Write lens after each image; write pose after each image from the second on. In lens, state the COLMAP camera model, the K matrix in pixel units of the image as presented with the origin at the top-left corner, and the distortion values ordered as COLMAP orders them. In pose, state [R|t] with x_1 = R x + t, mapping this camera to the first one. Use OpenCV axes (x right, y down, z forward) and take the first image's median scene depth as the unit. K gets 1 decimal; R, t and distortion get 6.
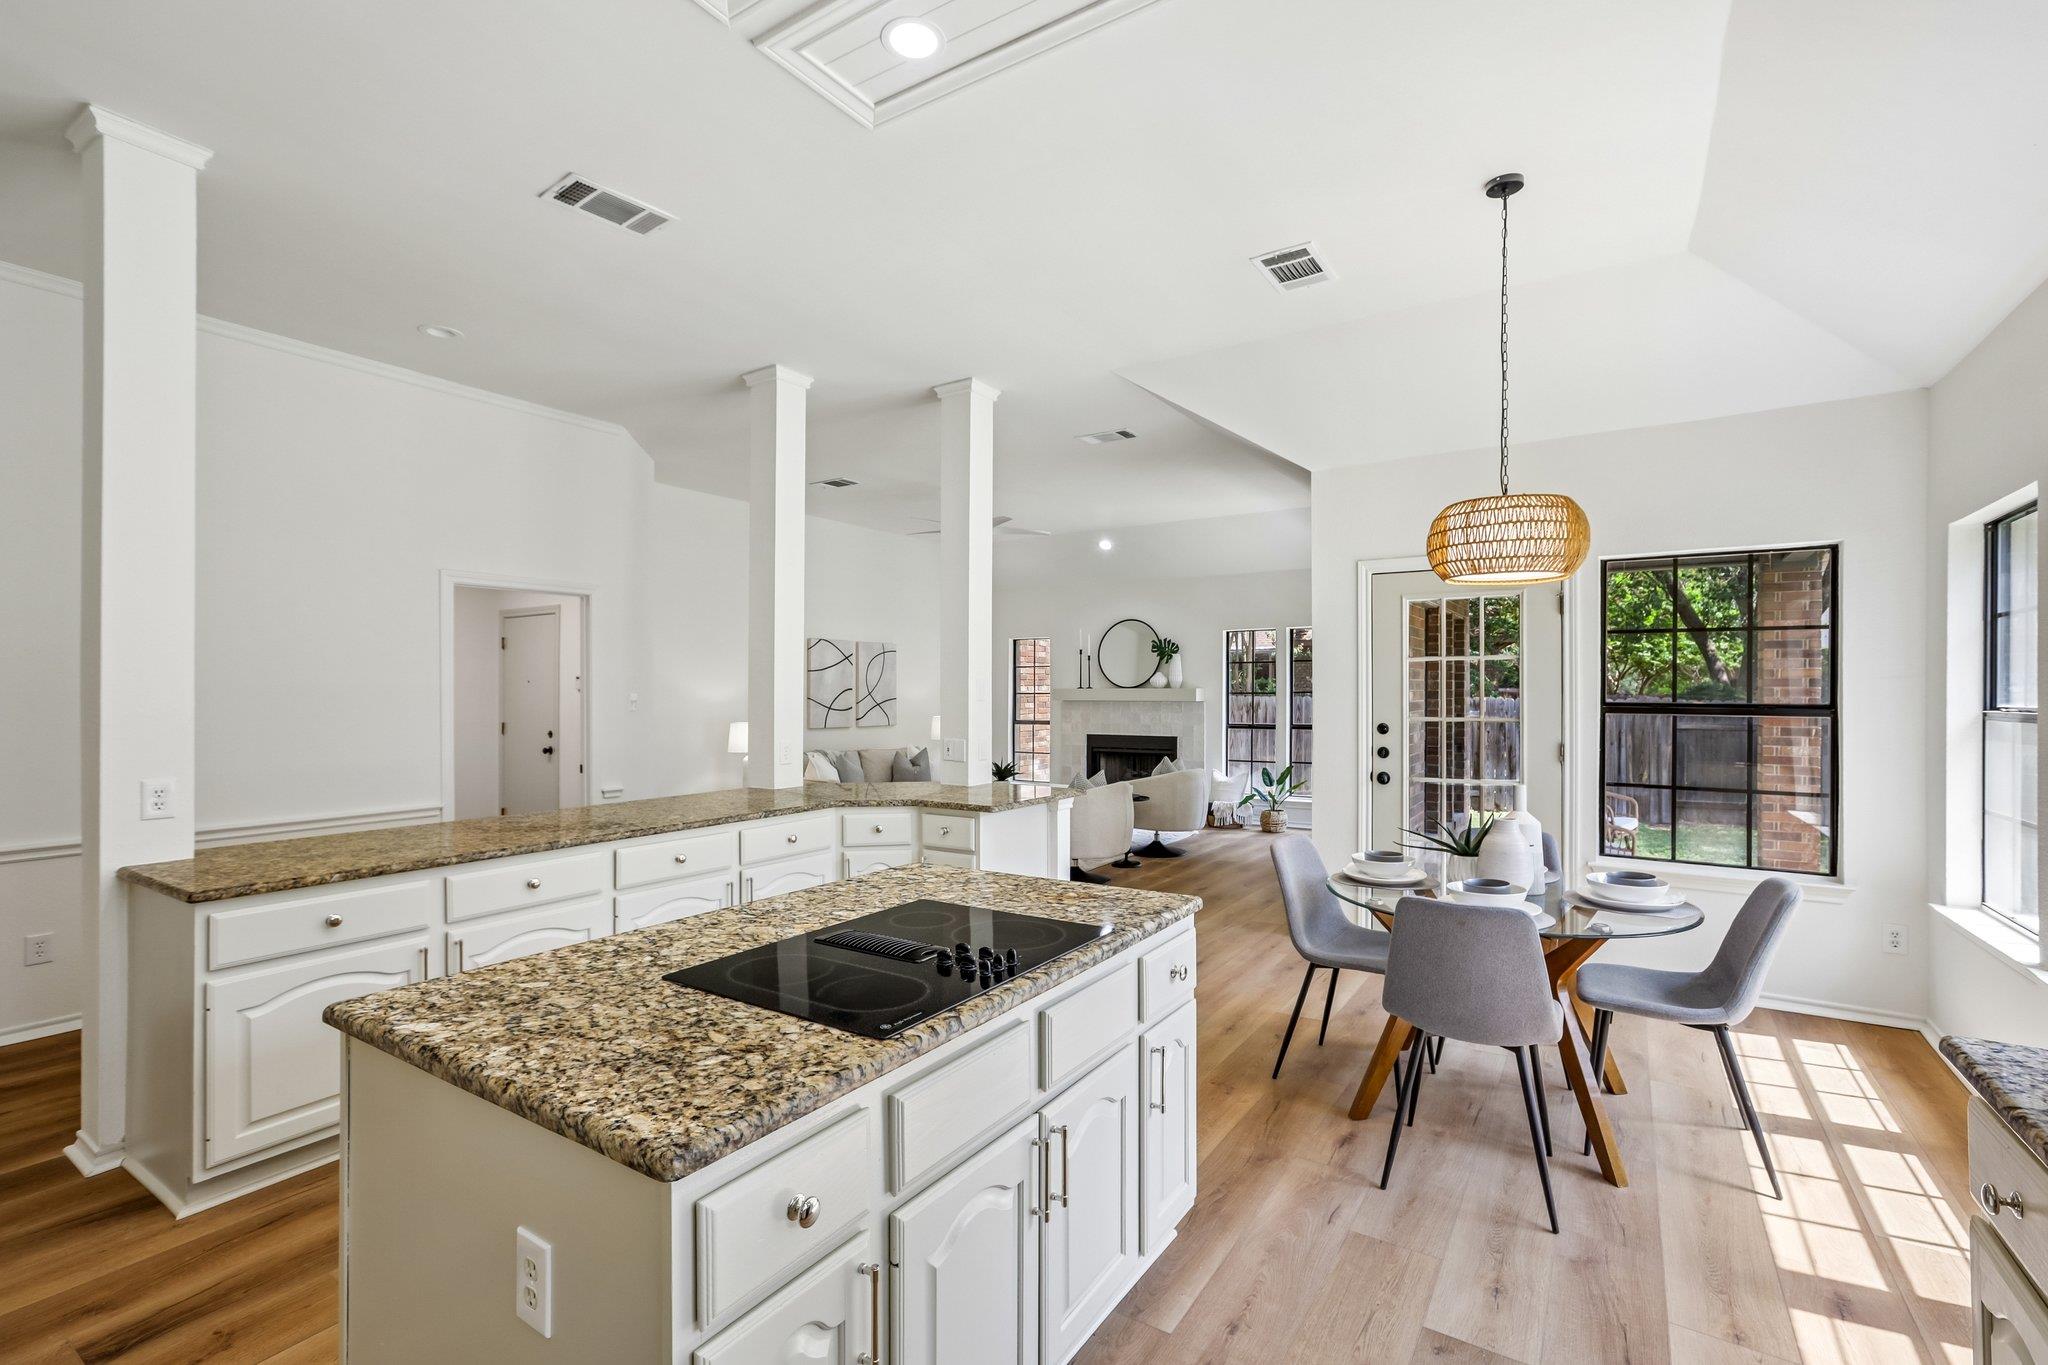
lens RADIAL K [[914.6, 0, 1057.8], [0, 914.6, 692.9], [0, 0, 1]] dist [-0.035420, 0.008617]
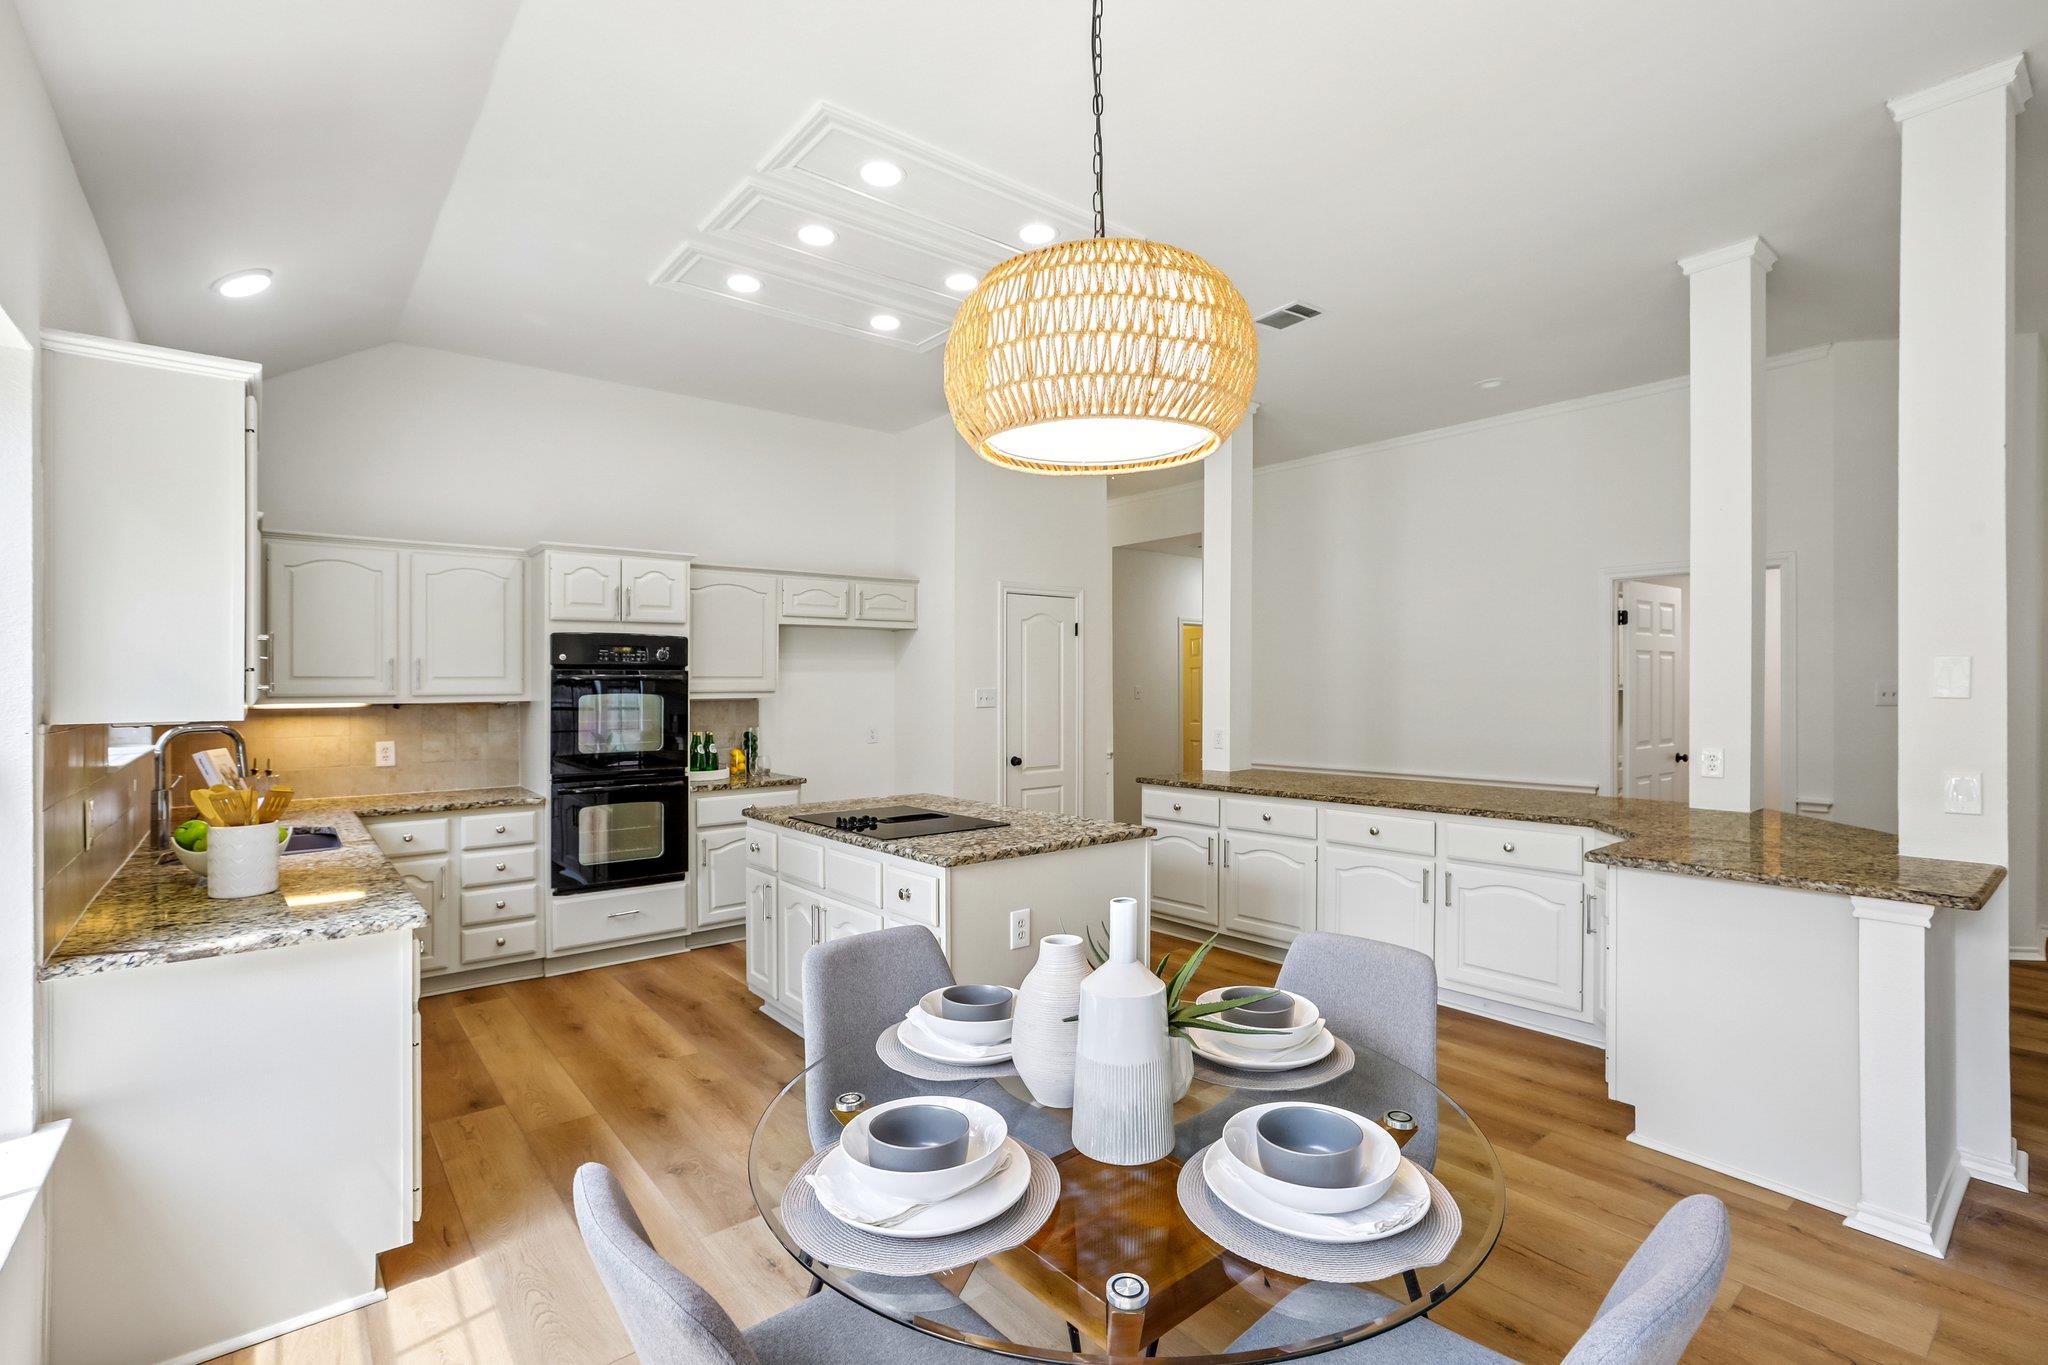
lens RADIAL K [[914.6, 0, 1016.9], [0, 914.6, 681.4], [0, 0, 1]] dist [-0.035420, 0.008617]
pose [[-0.327246, -0.000335, -0.944939, 1.890449], [0.003728, 0.999992, -0.001646, -0.010746], [0.944932, -0.004061, -0.327242, 2.241713]]
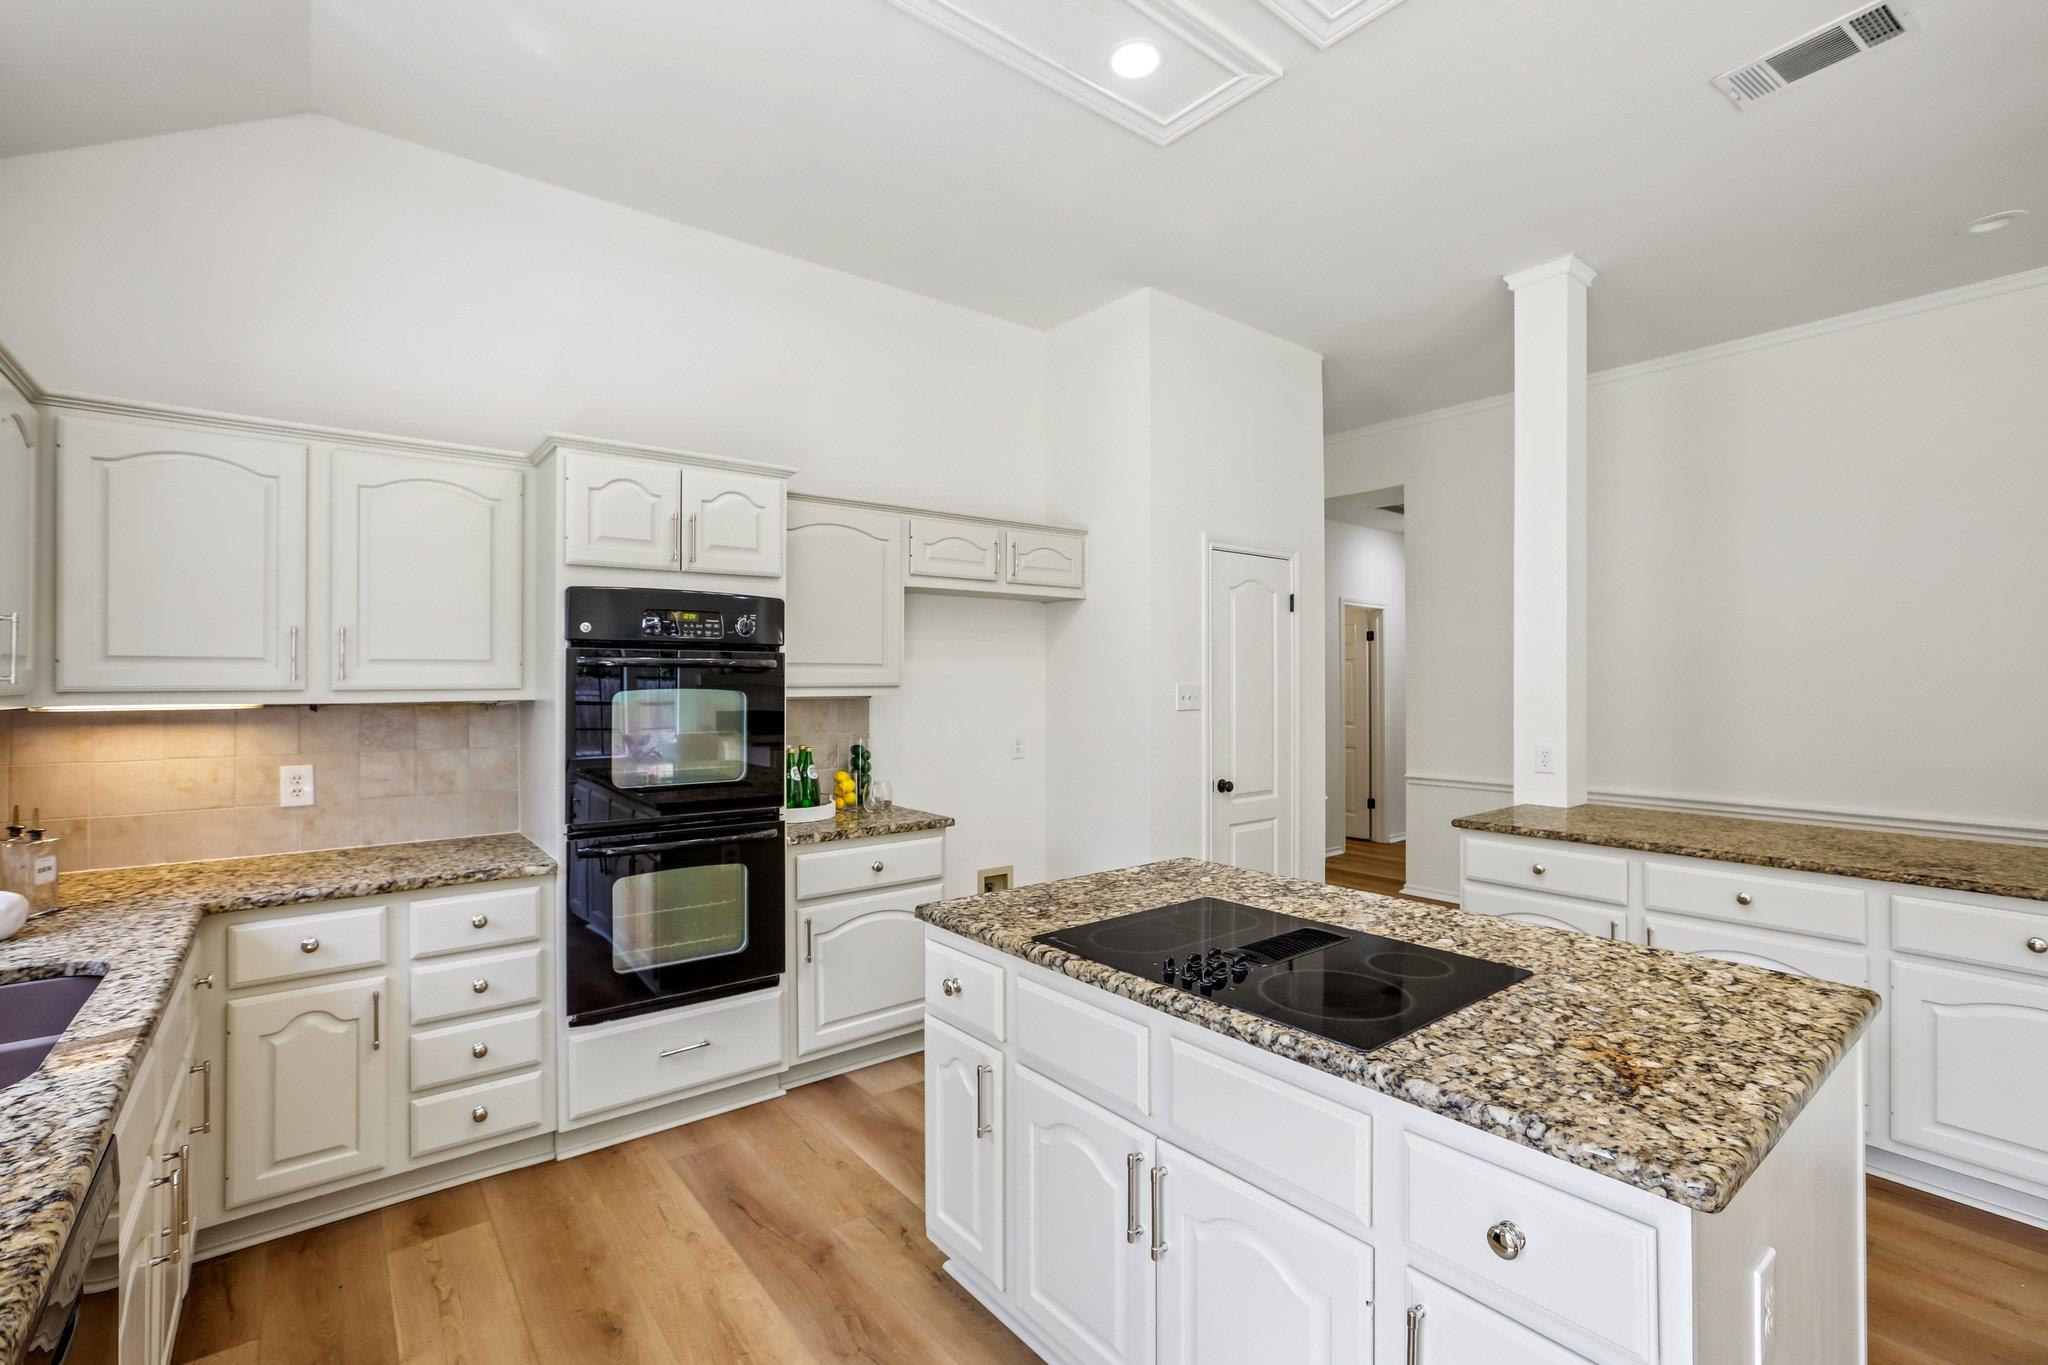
lens RADIAL K [[914.6, 0, 1026.8], [0, 914.6, 683.3], [0, 0, 1]] dist [-0.035420, 0.008617]
pose [[-0.342505, 0.004971, -0.939503, 0.976081], [-0.001932, 0.999980, 0.005996, -0.003814], [0.939514, 0.003869, -0.342488, 1.317030]]
